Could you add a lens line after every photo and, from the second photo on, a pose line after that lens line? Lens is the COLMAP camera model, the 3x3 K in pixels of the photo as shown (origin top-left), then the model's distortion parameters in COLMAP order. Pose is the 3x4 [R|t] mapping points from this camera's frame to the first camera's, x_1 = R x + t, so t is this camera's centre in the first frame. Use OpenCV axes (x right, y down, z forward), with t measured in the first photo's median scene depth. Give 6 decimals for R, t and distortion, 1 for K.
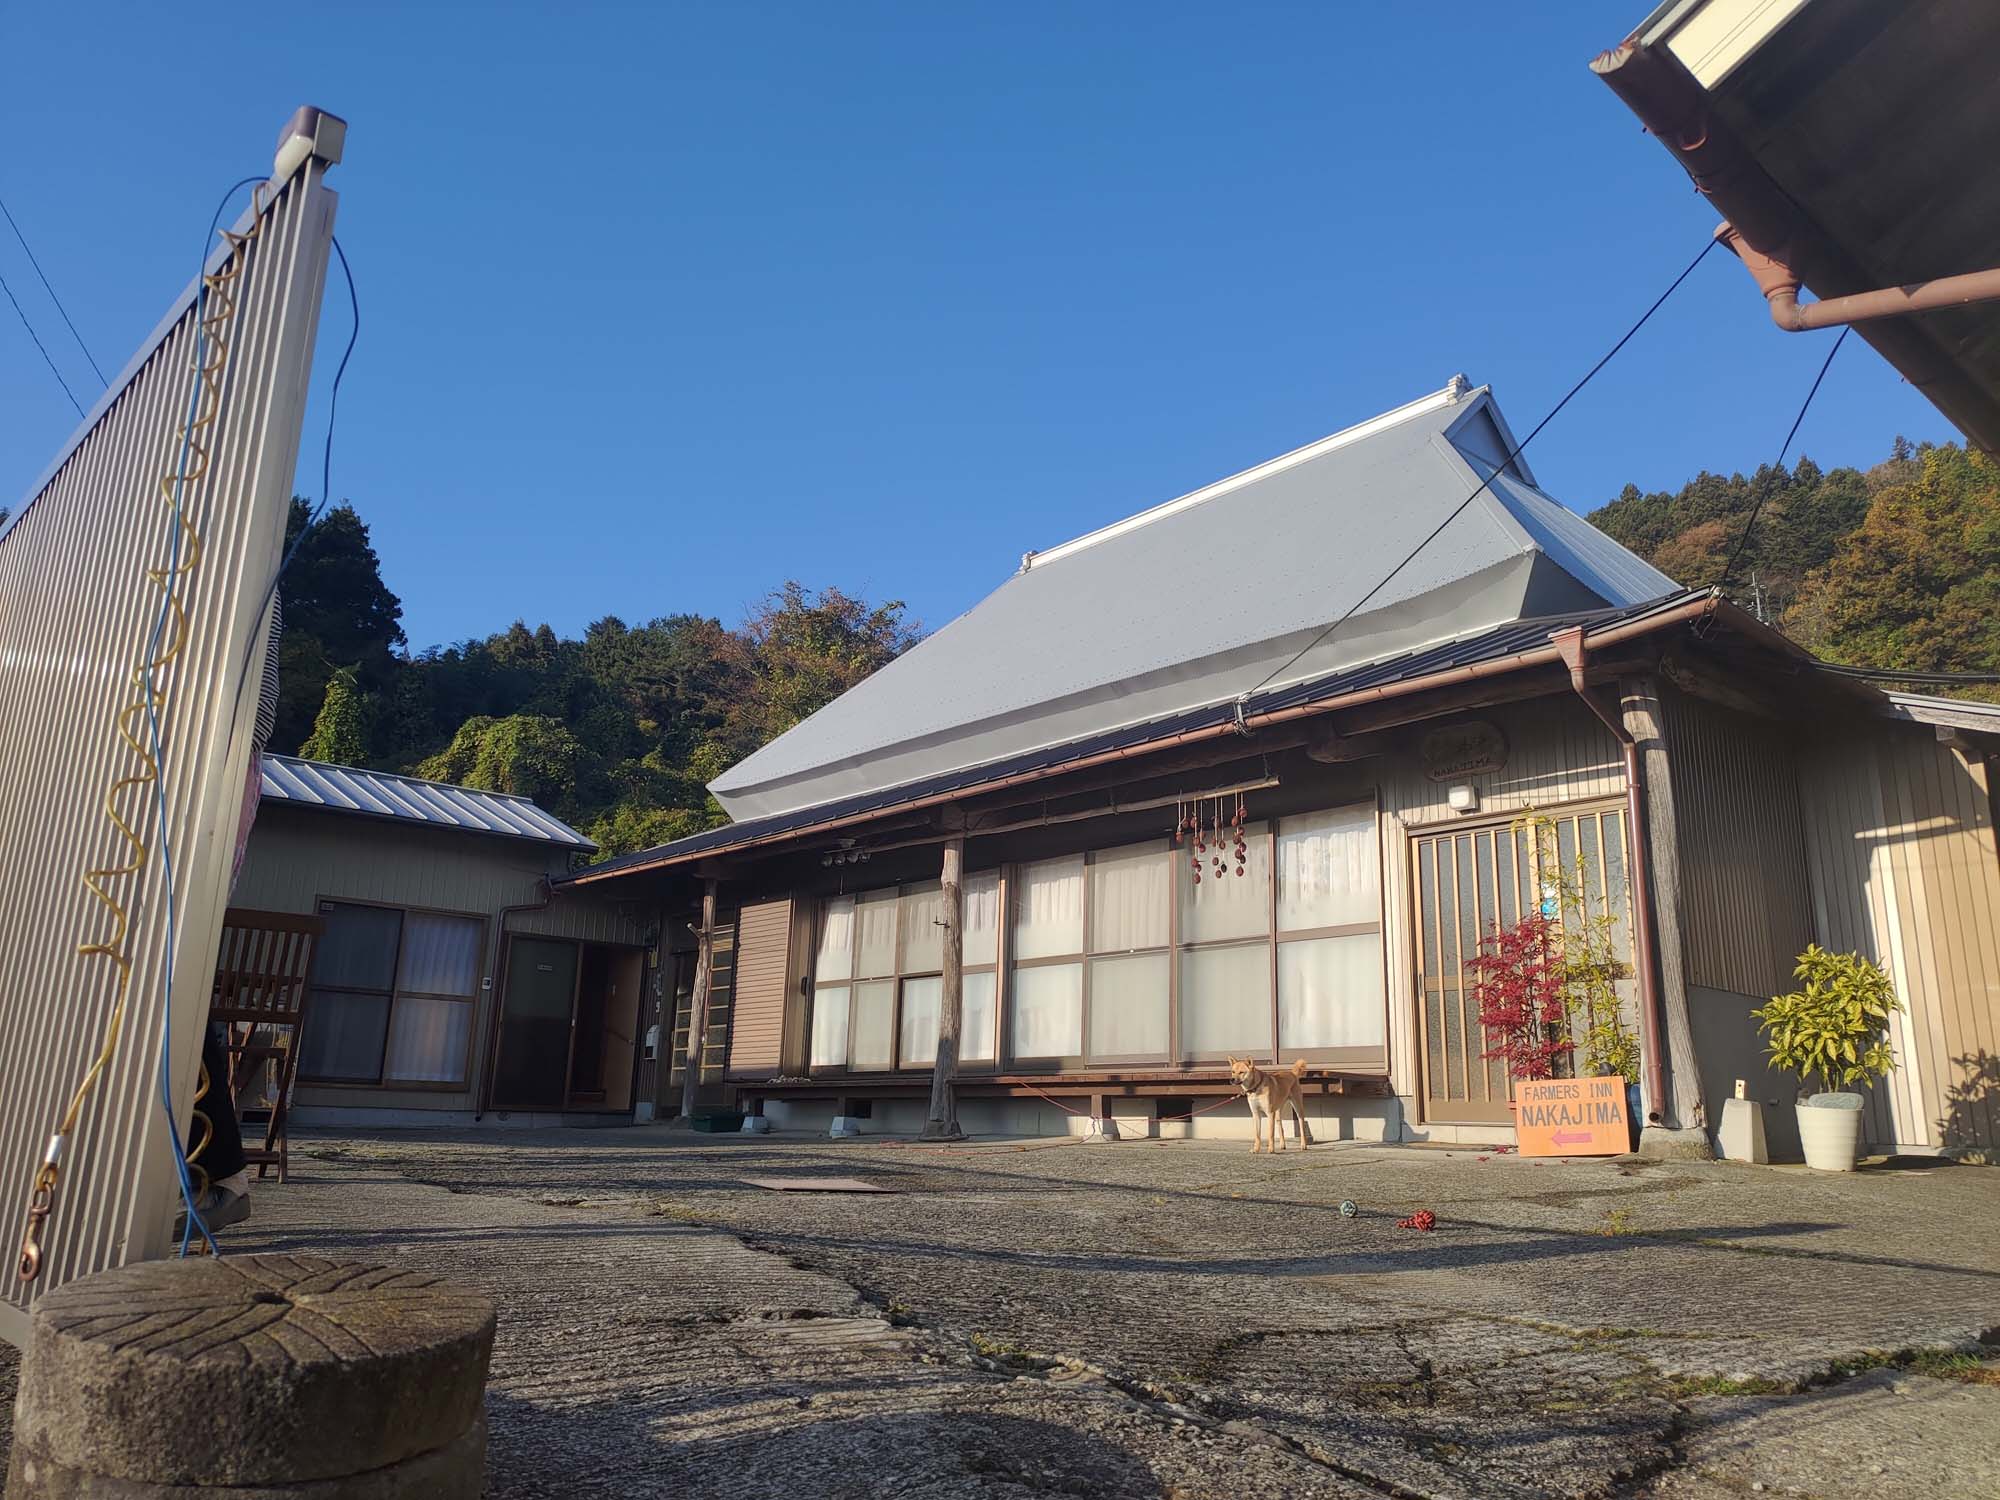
lens RADIAL K [[1520.5, 0, 1001.4], [0, 1520.5, 743.8], [0, 0, 1]] dist [0.053362, -0.014653]
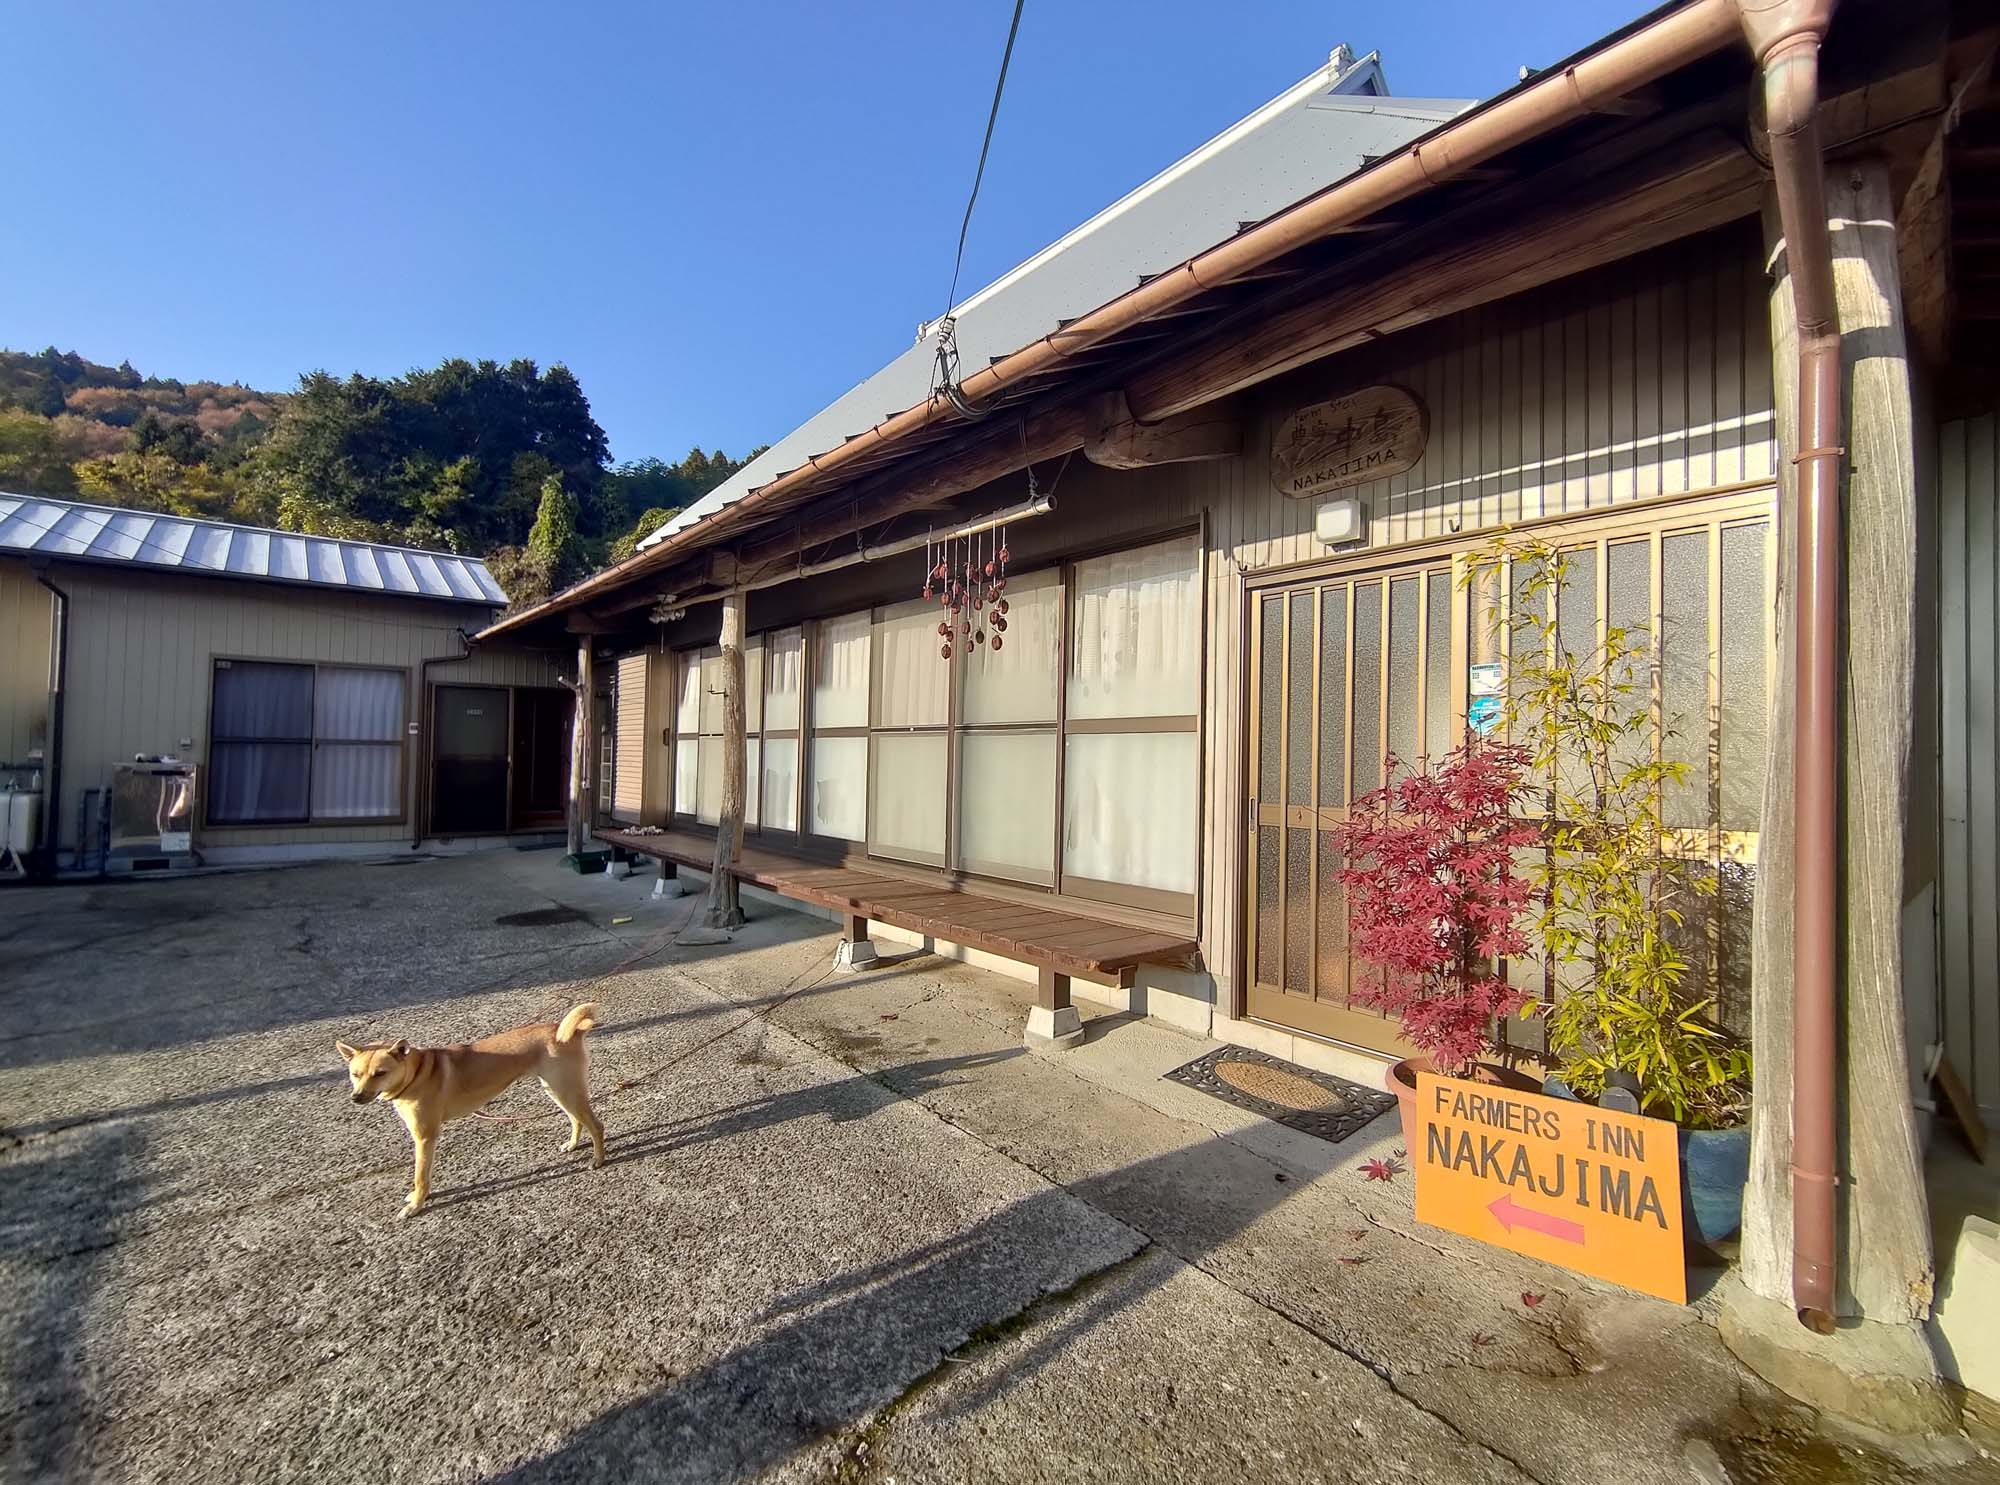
lens RADIAL K [[863.1, 0, 998.8], [0, 863.1, 741.4], [0, 0, 1]] dist [0.002752, -0.000173]
pose [[0.999287, -0.009330, -0.036577, 0.165622], [0.017873, 0.970416, 0.240778, 0.032282], [0.033249, -0.241260, 0.969891, 0.594269]]
